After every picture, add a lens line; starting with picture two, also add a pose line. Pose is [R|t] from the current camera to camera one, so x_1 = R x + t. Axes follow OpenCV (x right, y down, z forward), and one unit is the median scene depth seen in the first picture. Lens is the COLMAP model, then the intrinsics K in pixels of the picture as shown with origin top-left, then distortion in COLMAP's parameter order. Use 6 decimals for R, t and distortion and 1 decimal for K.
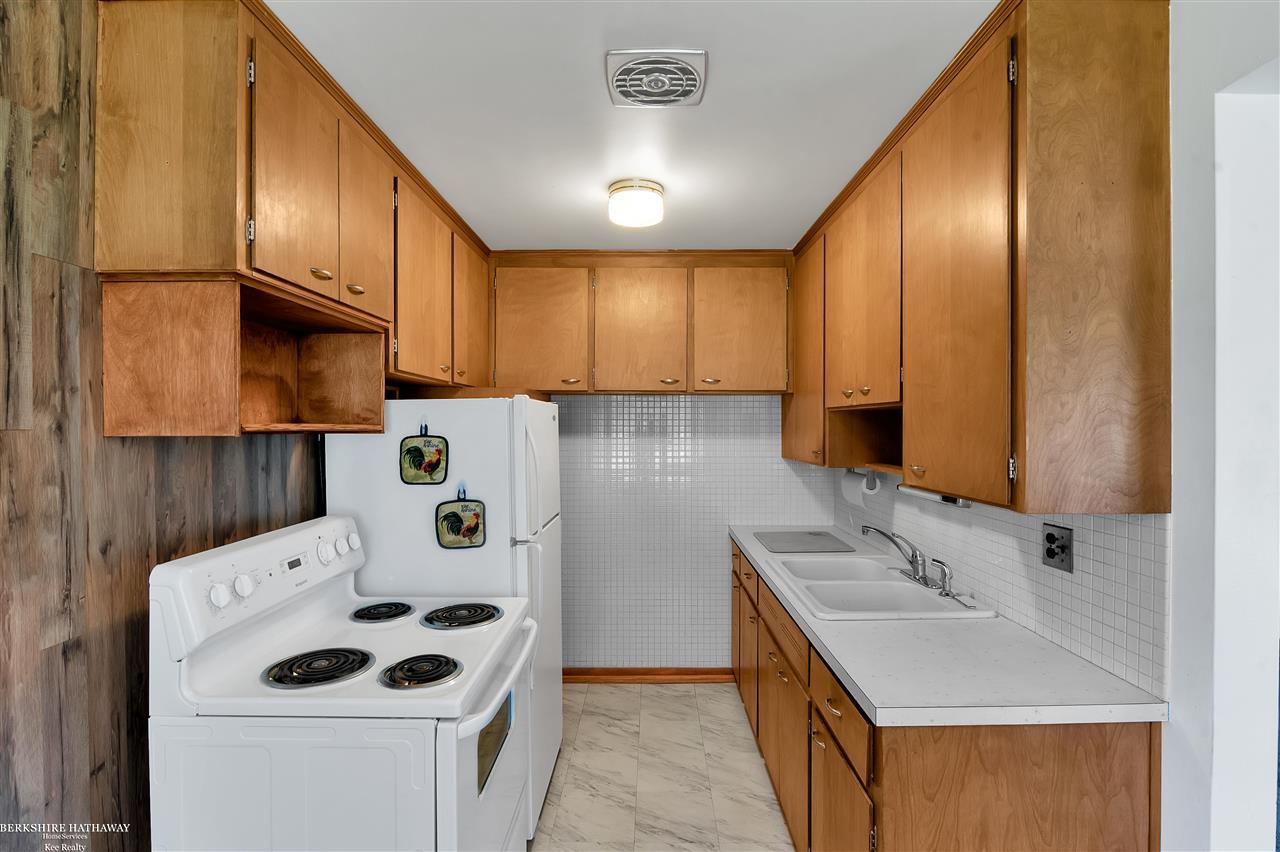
lens RADIAL K [[616.9, 0, 646.9], [0, 616.9, 426.2], [0, 0, 1]] dist [-0.005732, -0.001094]
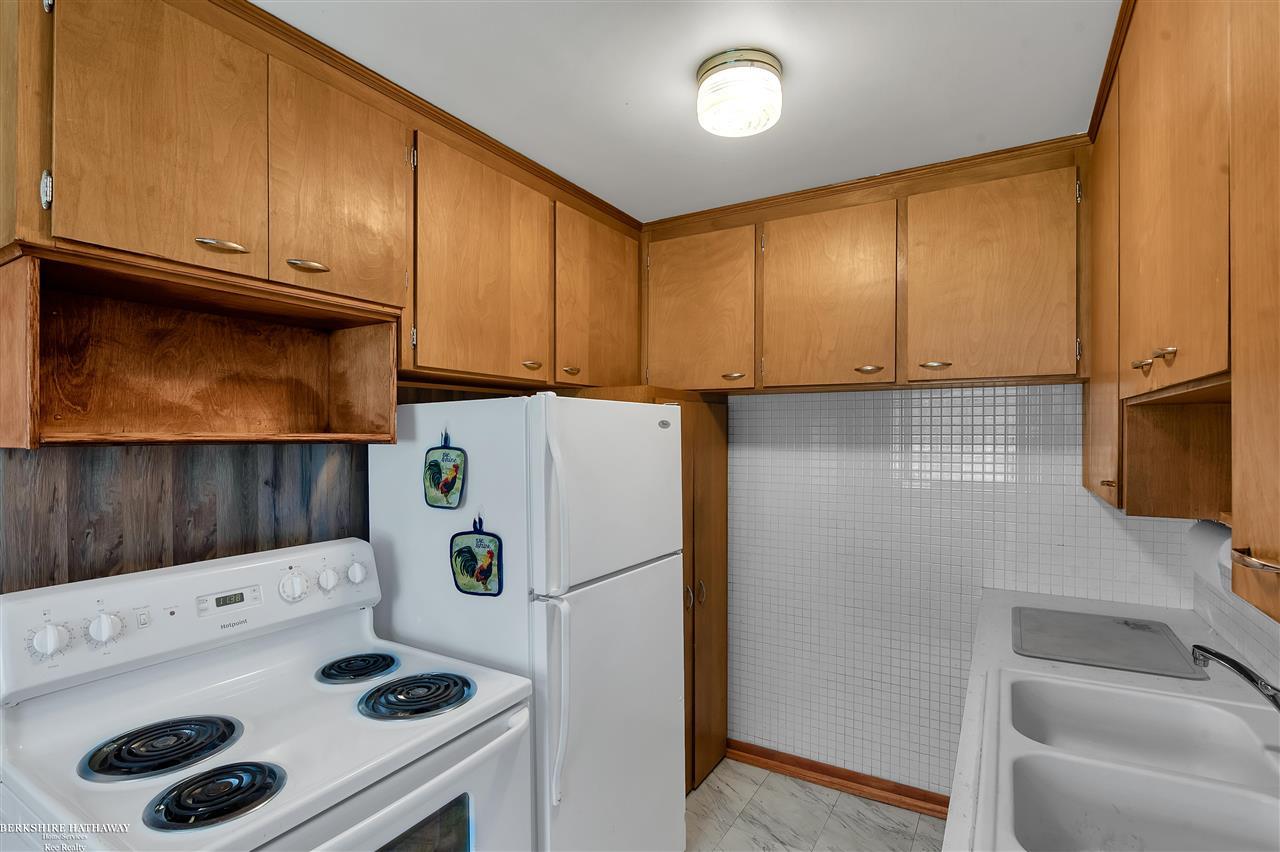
lens RADIAL K [[616.9, 0, 634.9], [0, 616.9, 436.1], [0, 0, 1]] dist [-0.005732, -0.001094]
pose [[0.860478, 0.000168, -0.509487, 0.255724], [0.000973, 0.999998, 0.001971, -0.000284], [0.509486, -0.002192, 0.860476, 0.438514]]
